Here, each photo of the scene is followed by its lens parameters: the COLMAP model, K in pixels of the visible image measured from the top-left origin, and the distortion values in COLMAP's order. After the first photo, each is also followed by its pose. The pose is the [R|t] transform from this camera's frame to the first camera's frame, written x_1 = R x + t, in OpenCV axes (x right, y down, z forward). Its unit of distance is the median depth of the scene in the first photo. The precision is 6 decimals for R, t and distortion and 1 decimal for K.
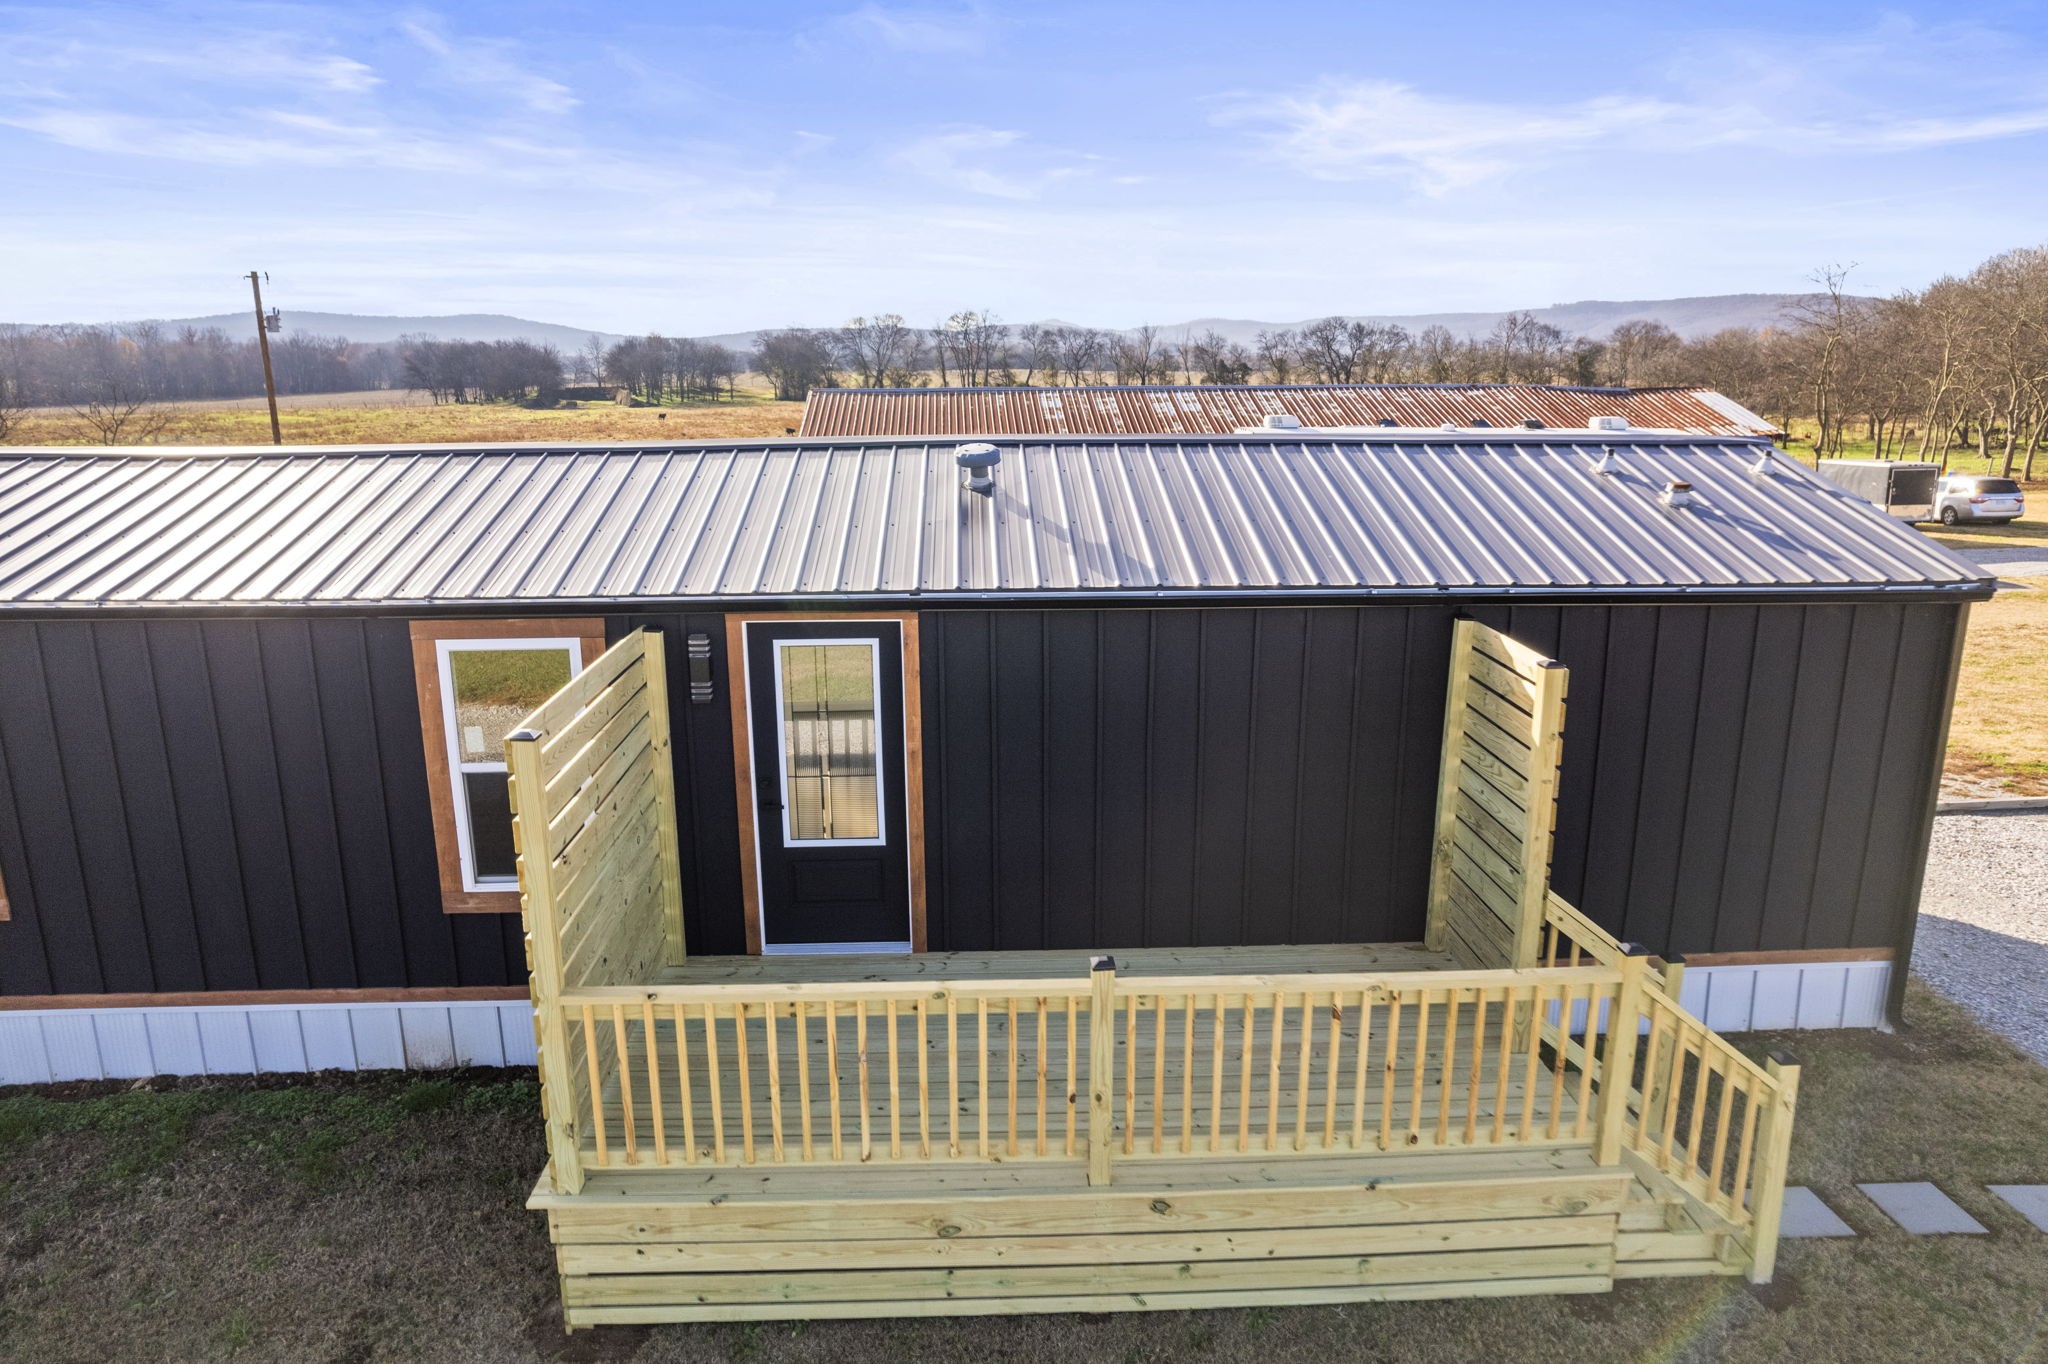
lens RADIAL K [[1313.8, 0, 1024.7], [0, 1313.8, 694.6], [0, 0, 1]] dist [-0.071846, 0.062521]
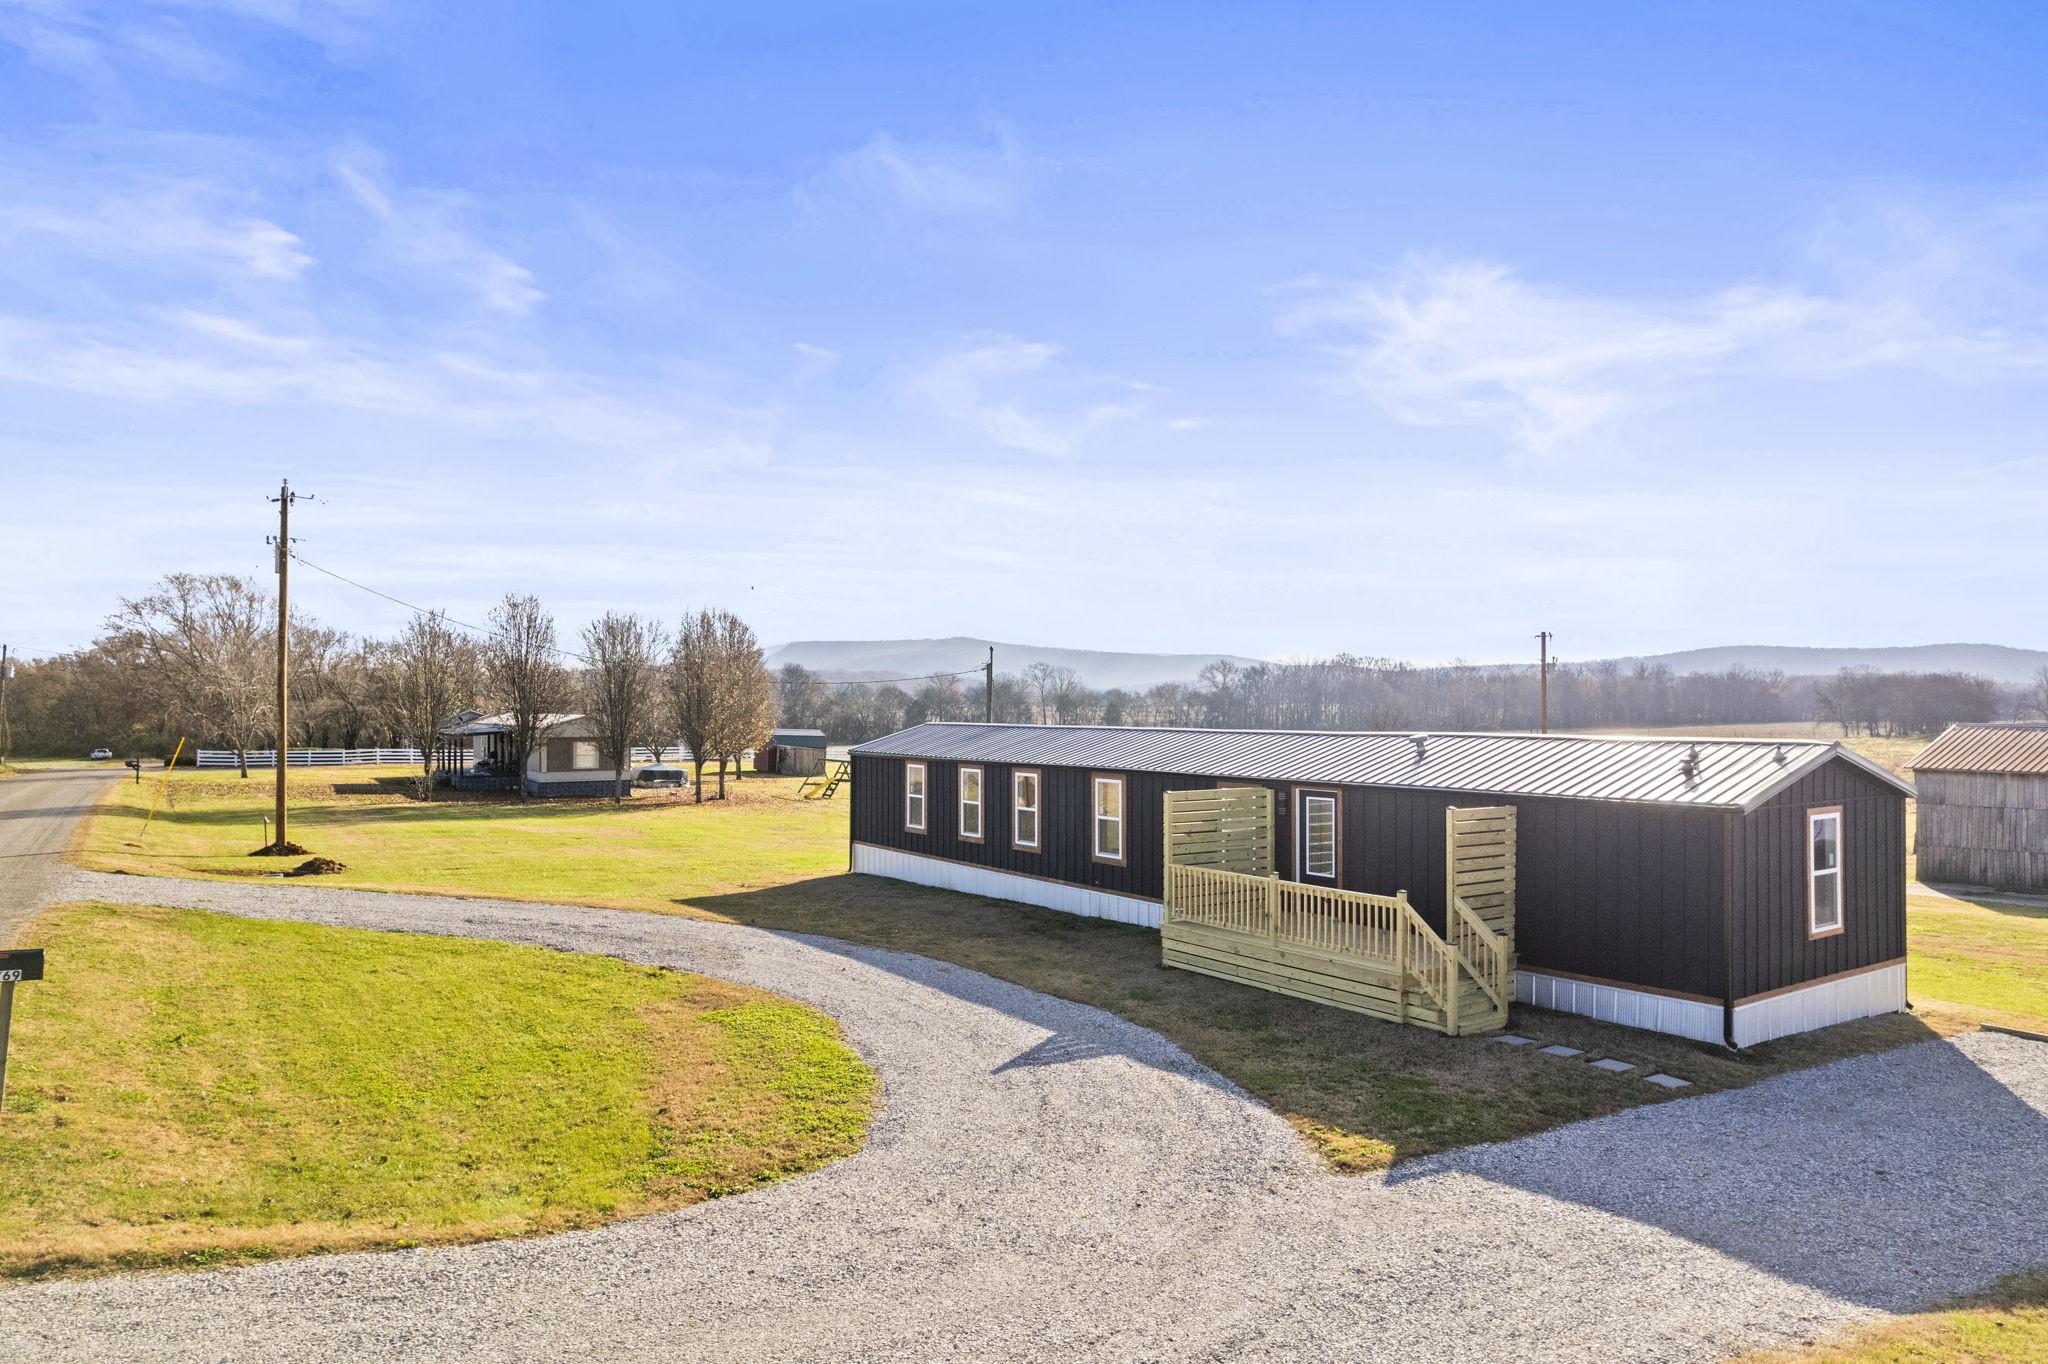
lens RADIAL K [[1313.8, 0, 1026.5], [0, 1313.8, 686.6], [0, 0, 1]] dist [-0.071846, 0.062521]
pose [[0.528869, -0.008332, -0.848662, 0.058516], [-0.208396, 0.968063, -0.139373, 0.007711], [0.822720, 0.250568, 0.510243, -0.031157]]
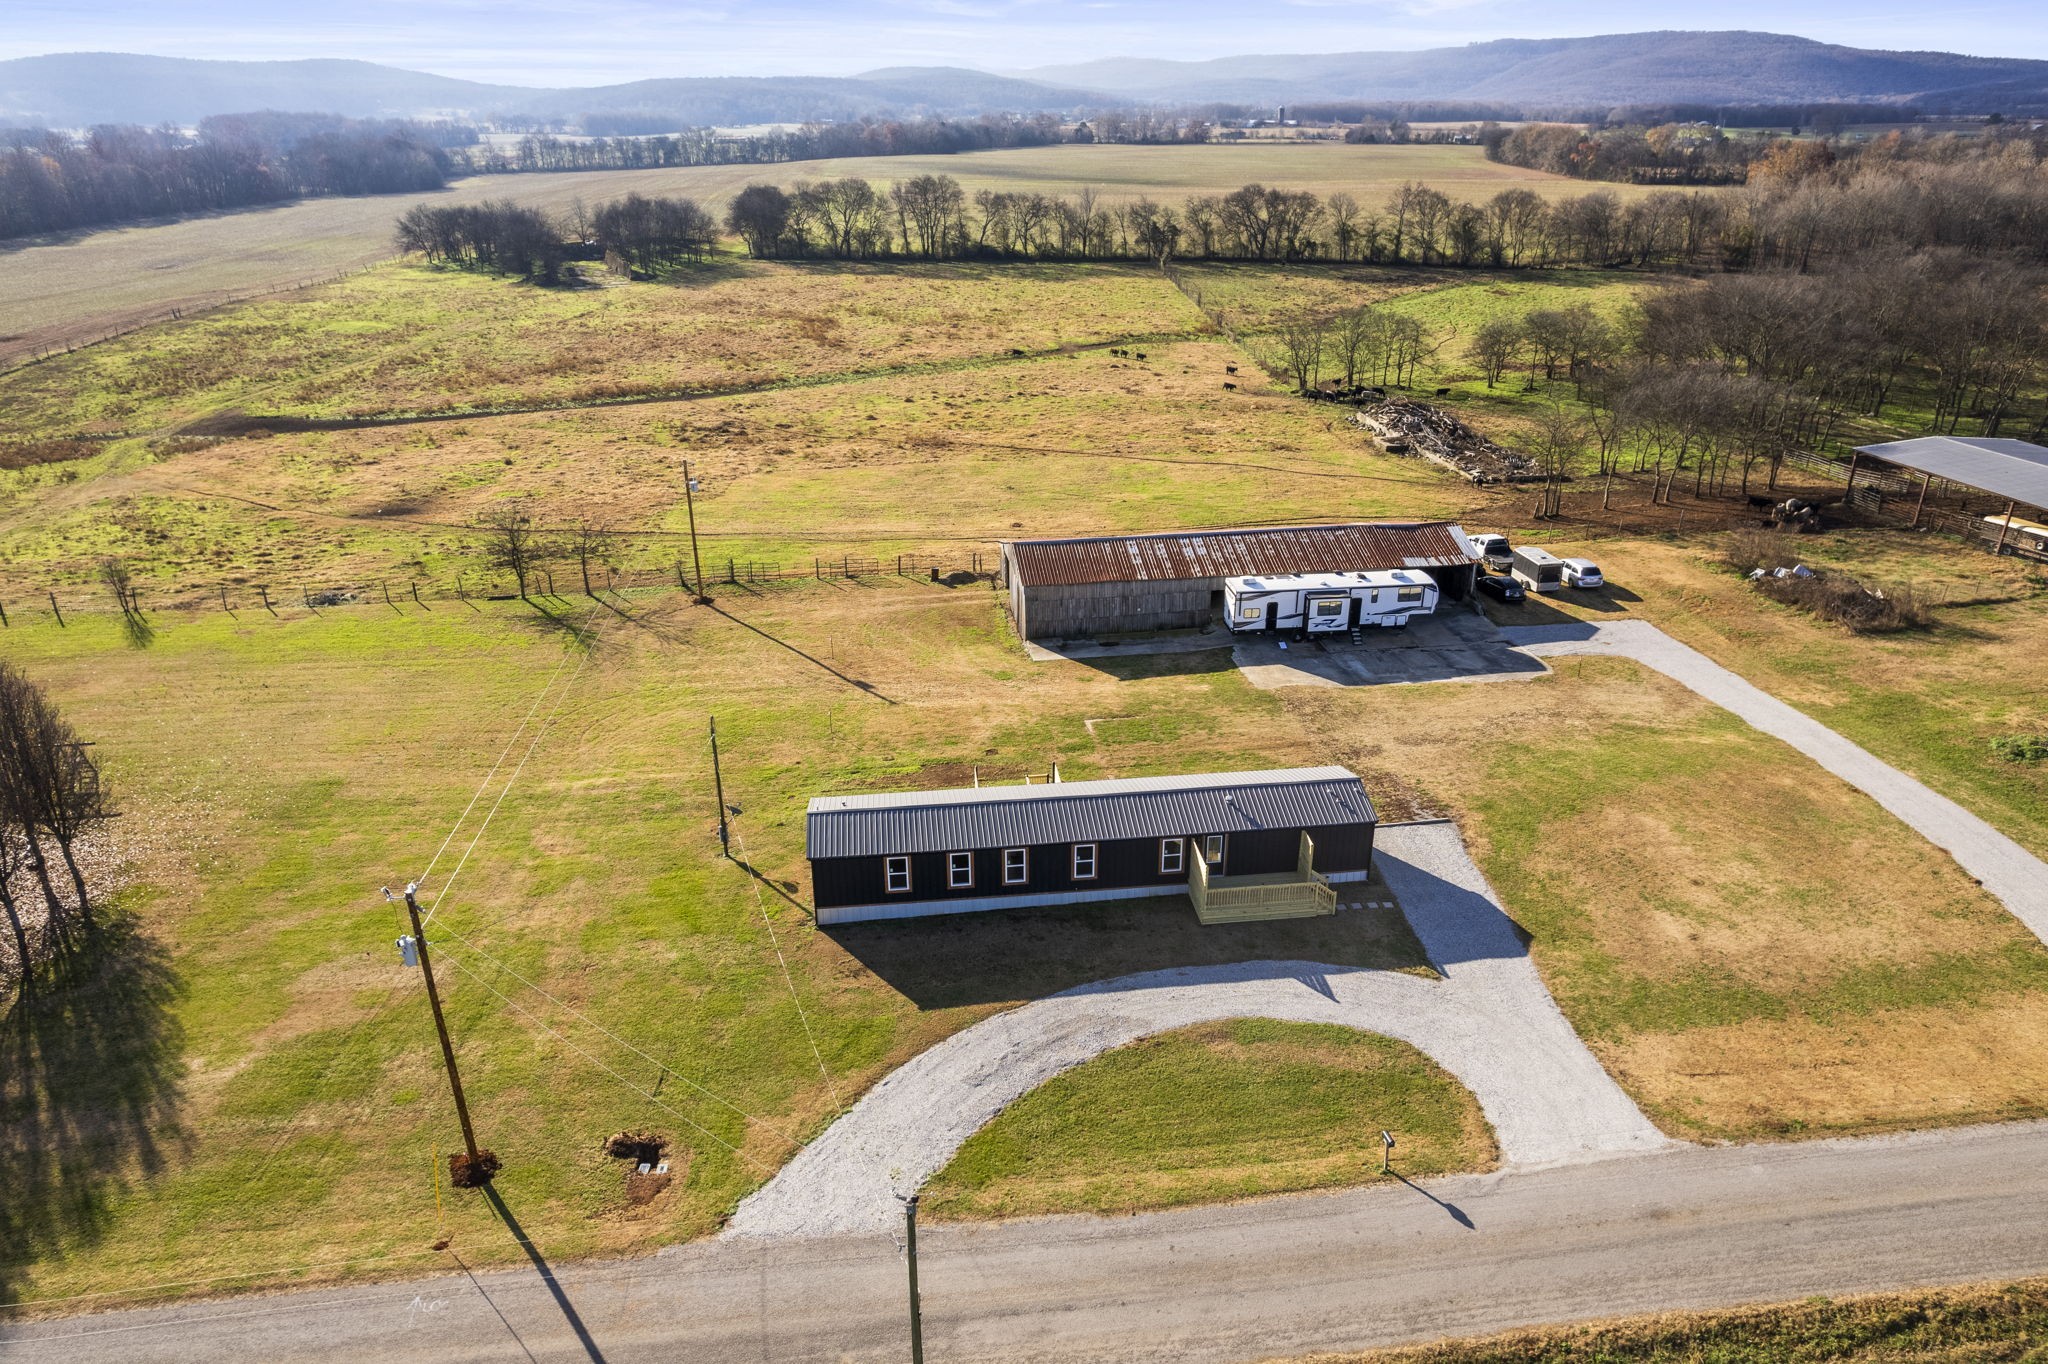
lens RADIAL K [[1313.8, 0, 1030.3], [0, 1313.8, 685.0], [0, 0, 1]] dist [-0.071846, 0.062521]
pose [[0.997096, -0.031996, 0.069112, -0.049974], [0.019603, 0.984715, 0.173064, -0.064913], [-0.073593, -0.171207, 0.982483, -0.178457]]
